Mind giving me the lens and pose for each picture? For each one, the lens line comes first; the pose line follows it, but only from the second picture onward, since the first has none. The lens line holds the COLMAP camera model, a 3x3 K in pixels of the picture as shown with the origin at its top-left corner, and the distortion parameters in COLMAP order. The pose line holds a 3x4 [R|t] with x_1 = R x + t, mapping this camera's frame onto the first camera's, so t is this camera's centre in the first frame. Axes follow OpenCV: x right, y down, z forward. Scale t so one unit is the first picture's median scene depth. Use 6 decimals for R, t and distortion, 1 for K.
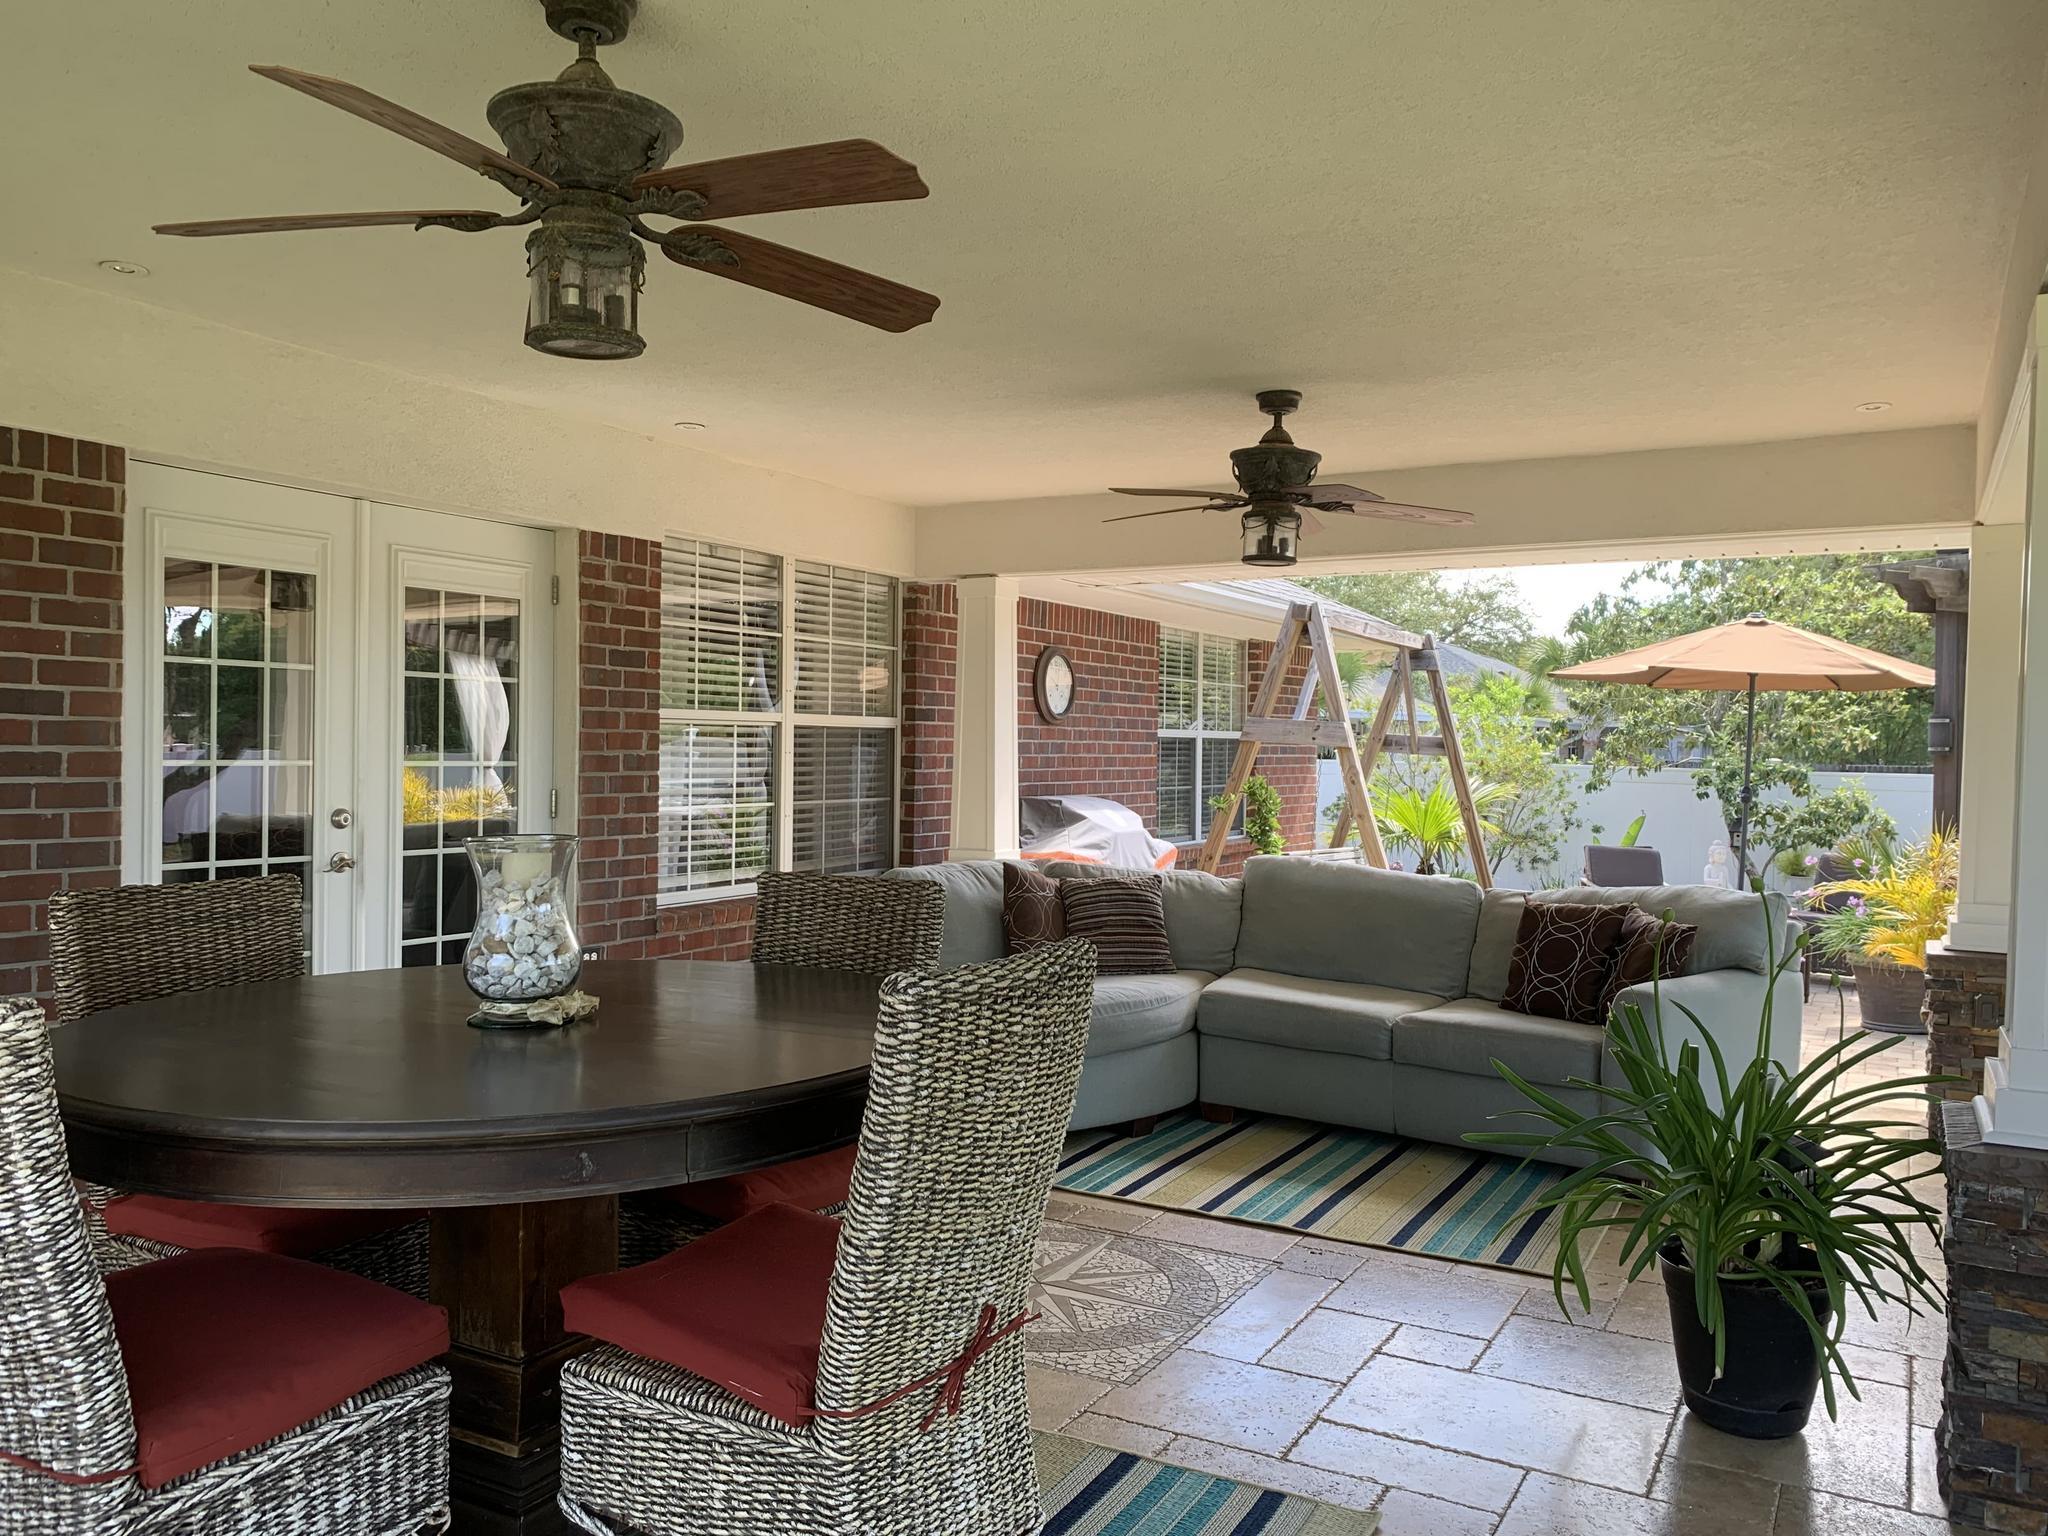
lens RADIAL K [[1566.7, 0, 1027.2], [0, 1566.7, 799.8], [0, 0, 1]] dist [0.035051, -0.002712]
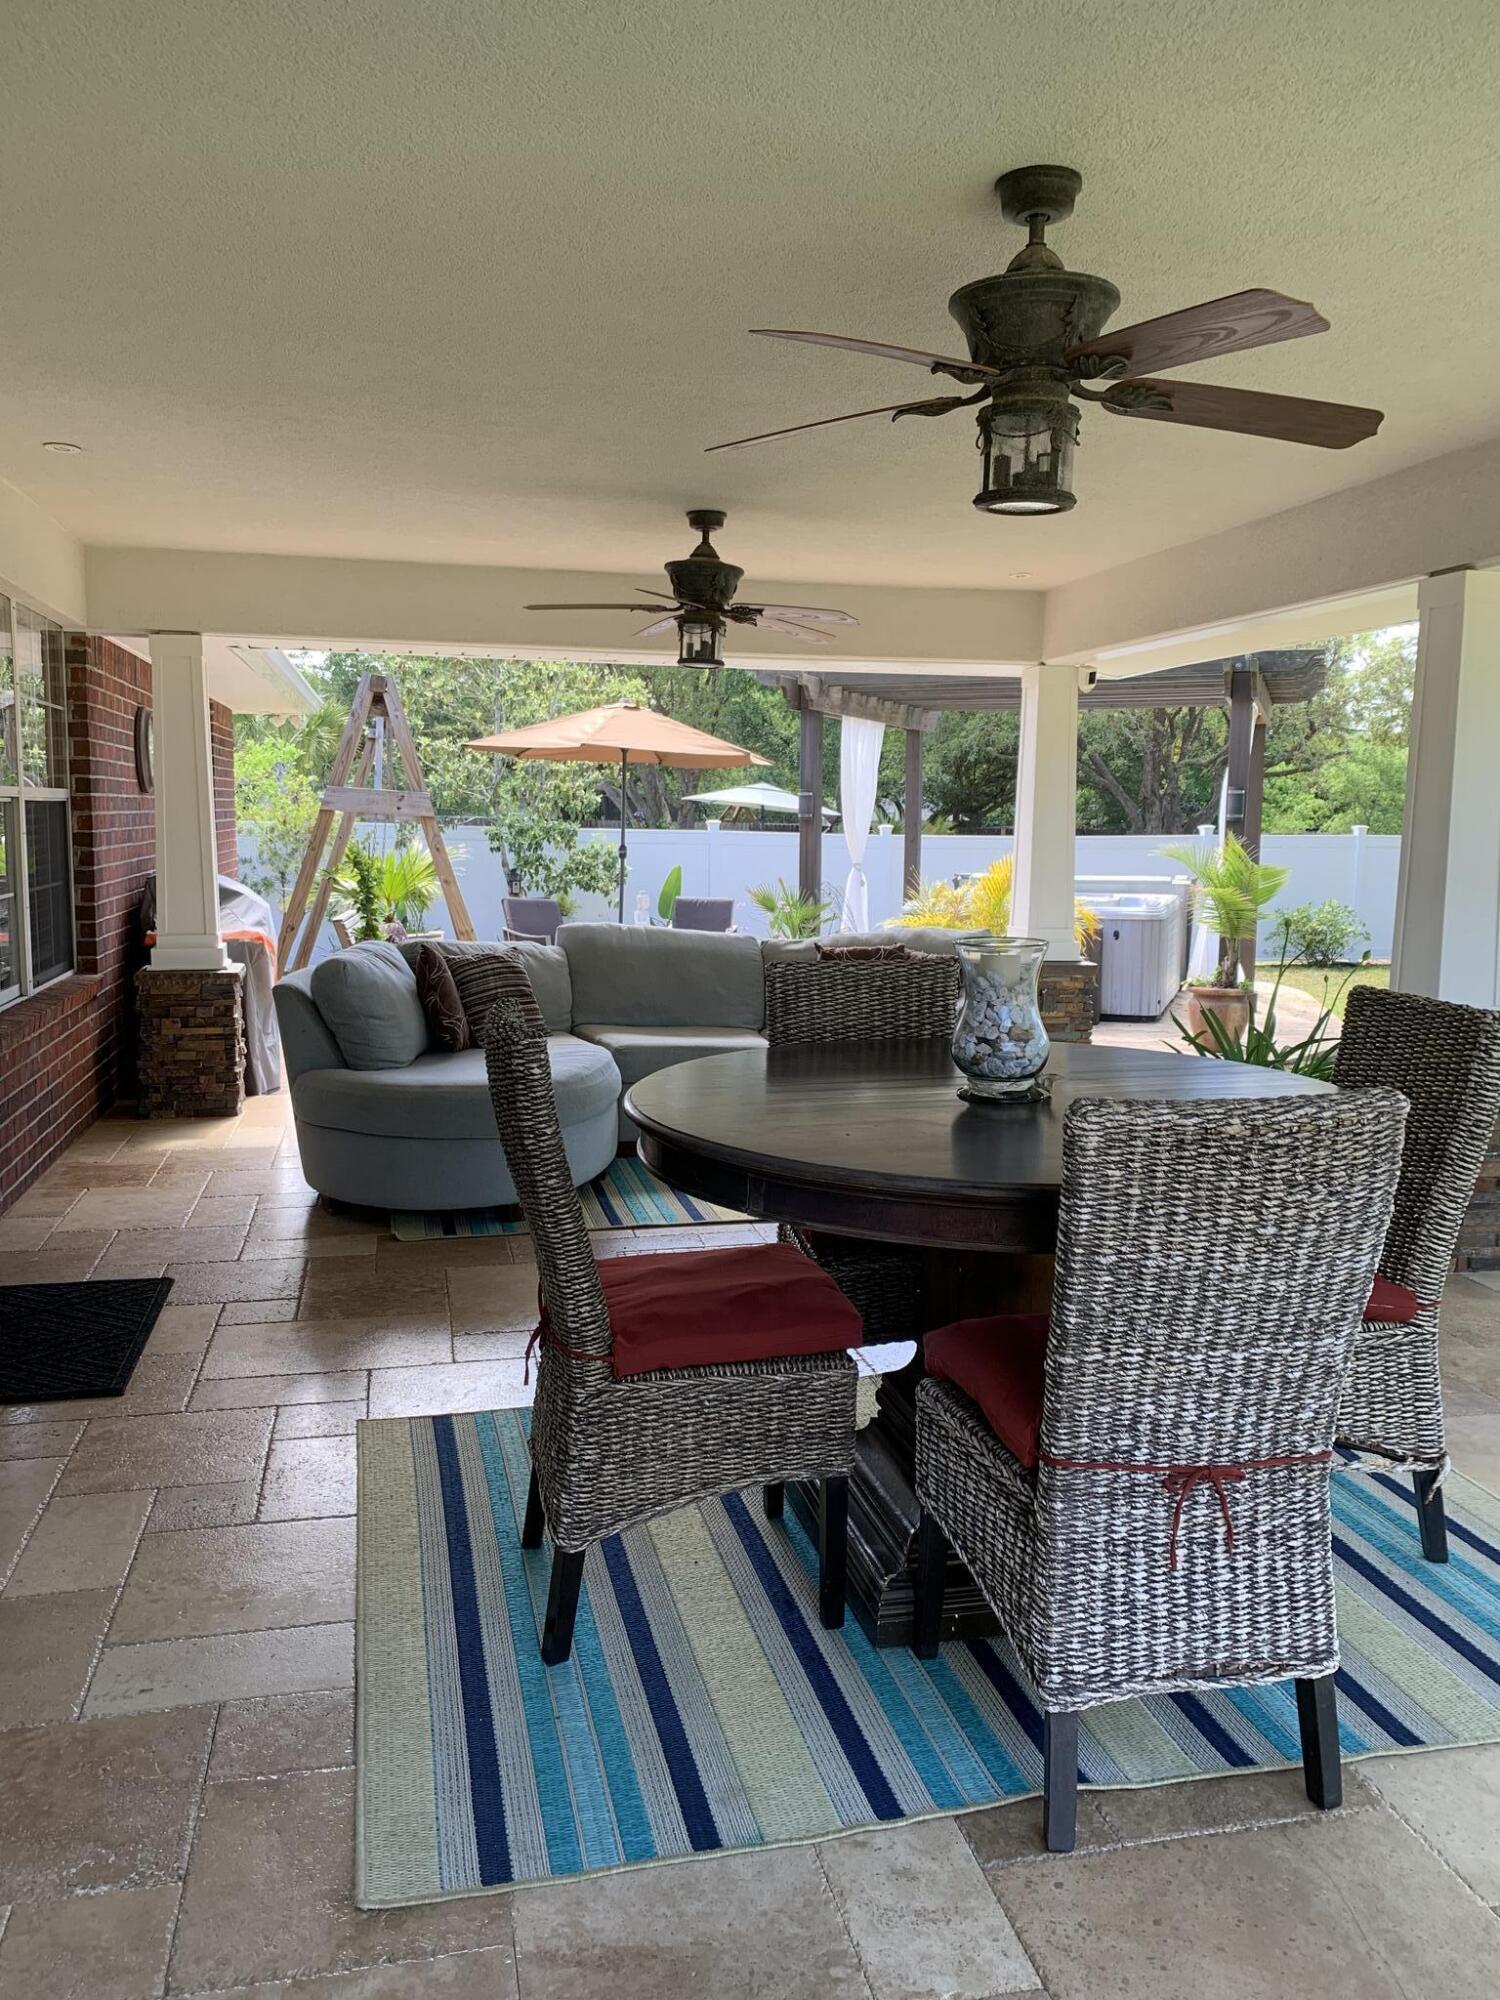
lens RADIAL K [[1529.9, 0, 784.3], [0, 1529.9, 1006.2], [0, 0, 1]] dist [0.035051, -0.002712]
pose [[0.730850, -0.091696, 0.676351, -0.570710], [0.022413, 0.993624, 0.110491, -0.026388], [-0.682170, -0.065593, 0.728245, 0.134690]]
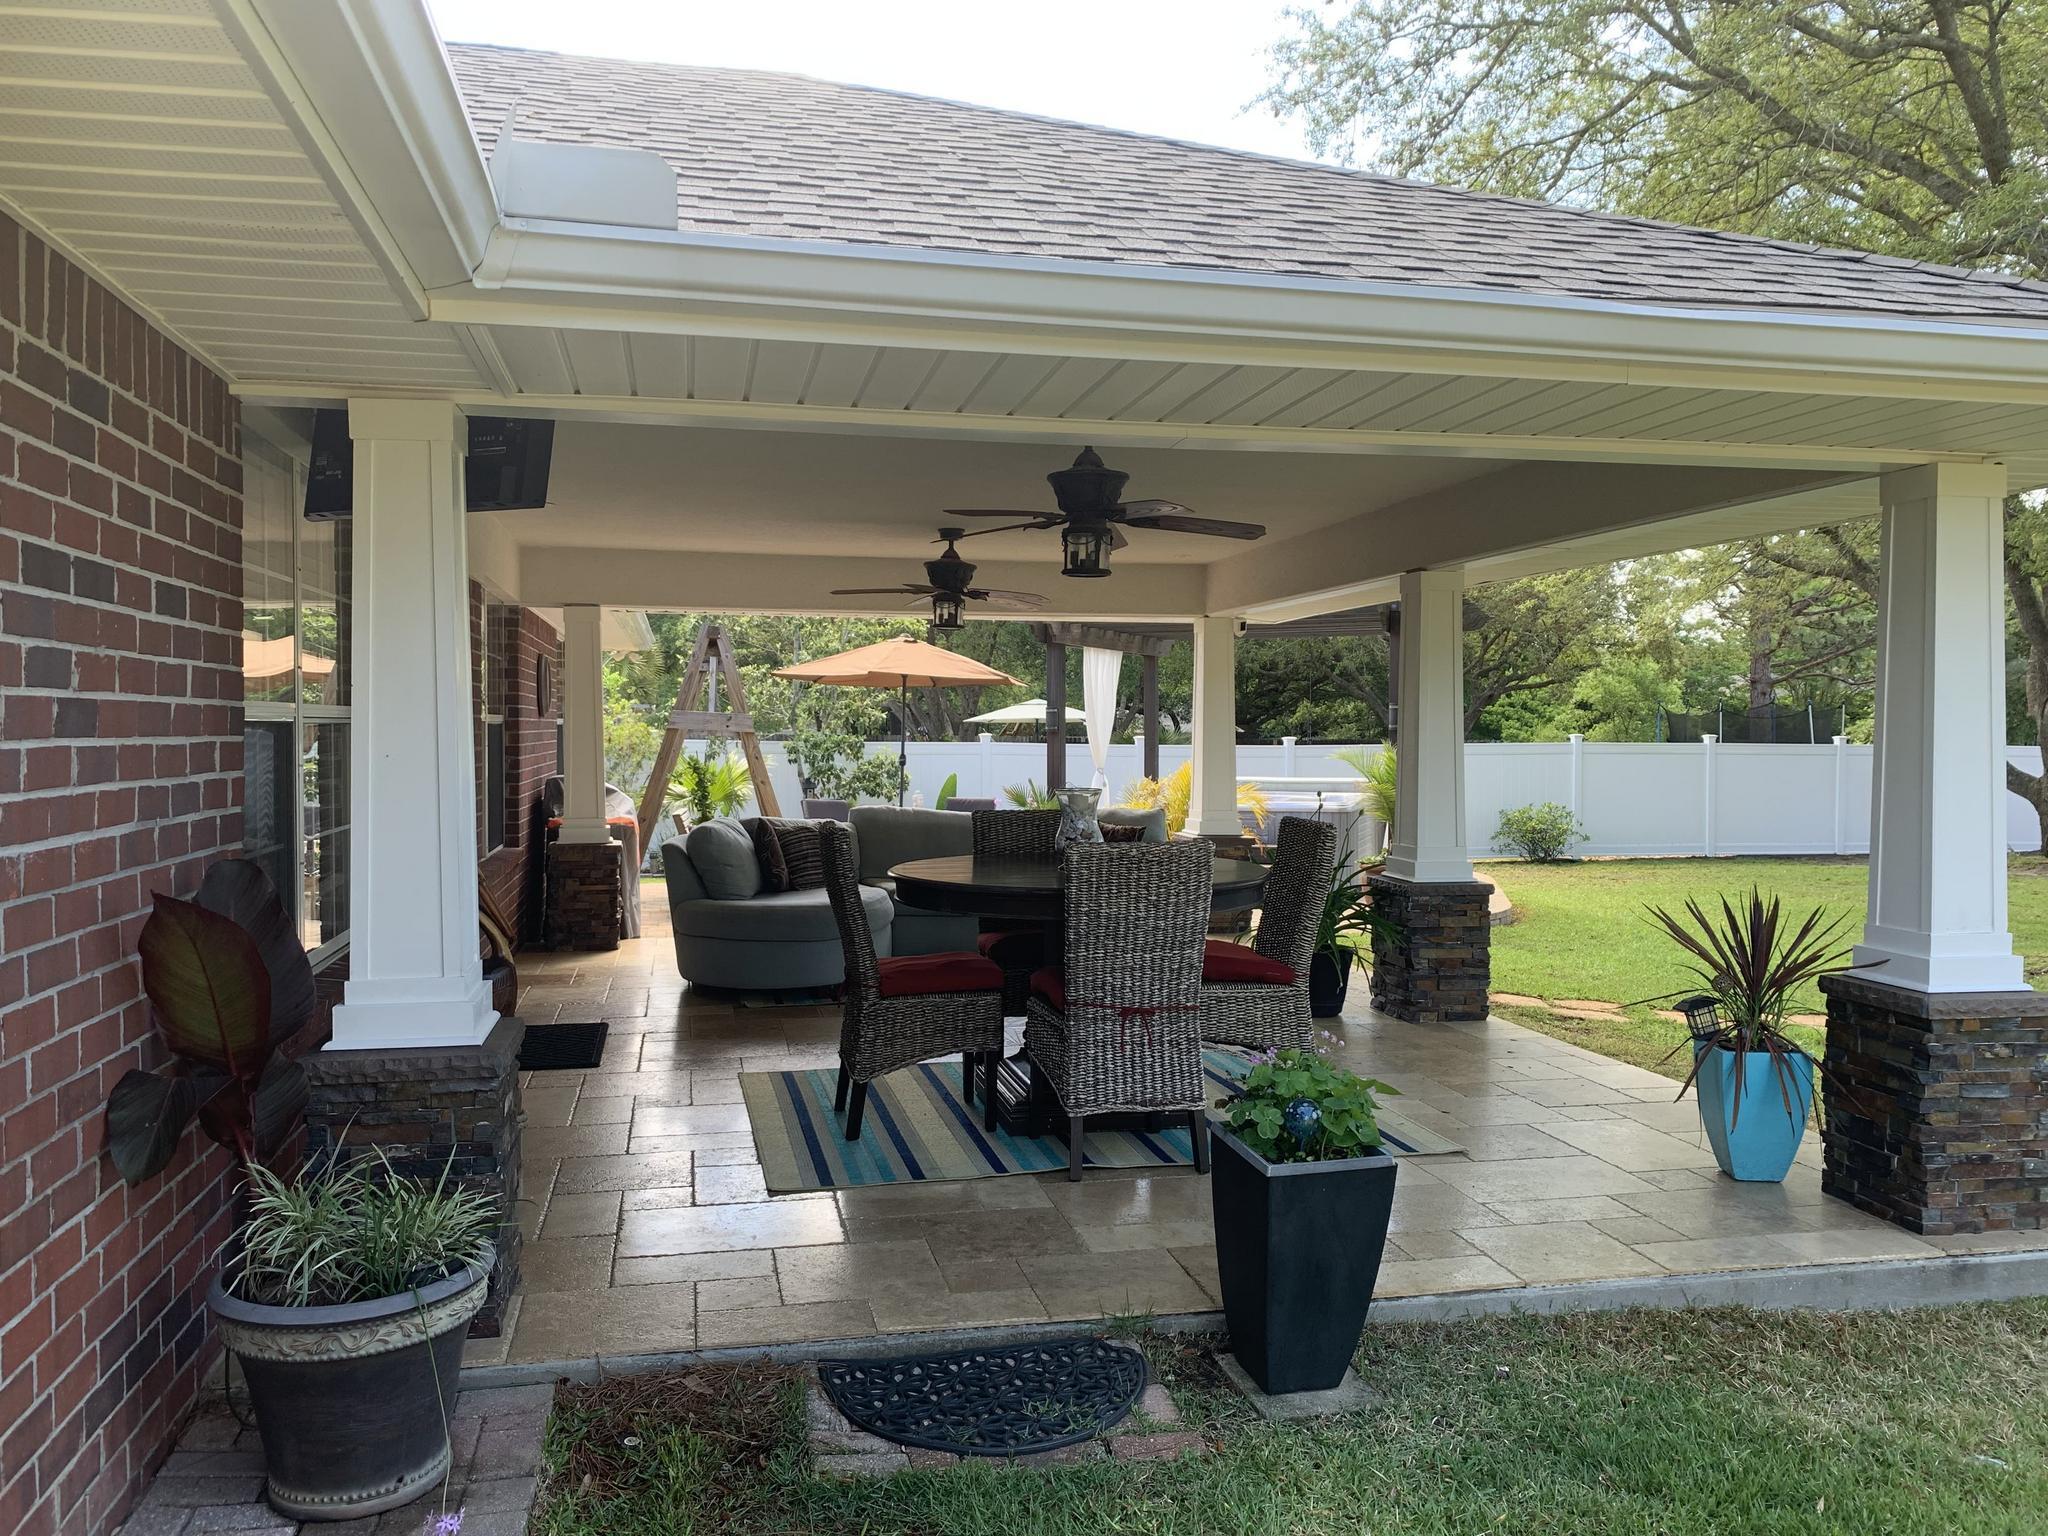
lens RADIAL K [[1565.5, 0, 1027.3], [0, 1565.5, 750.9], [0, 0, 1]] dist [0.008103, 0.000107]
pose [[0.750526, -0.023271, 0.660431, -0.891751], [0.031383, 0.999507, -0.000445, -0.015412], [-0.660095, 0.021060, 0.750887, -0.315435]]
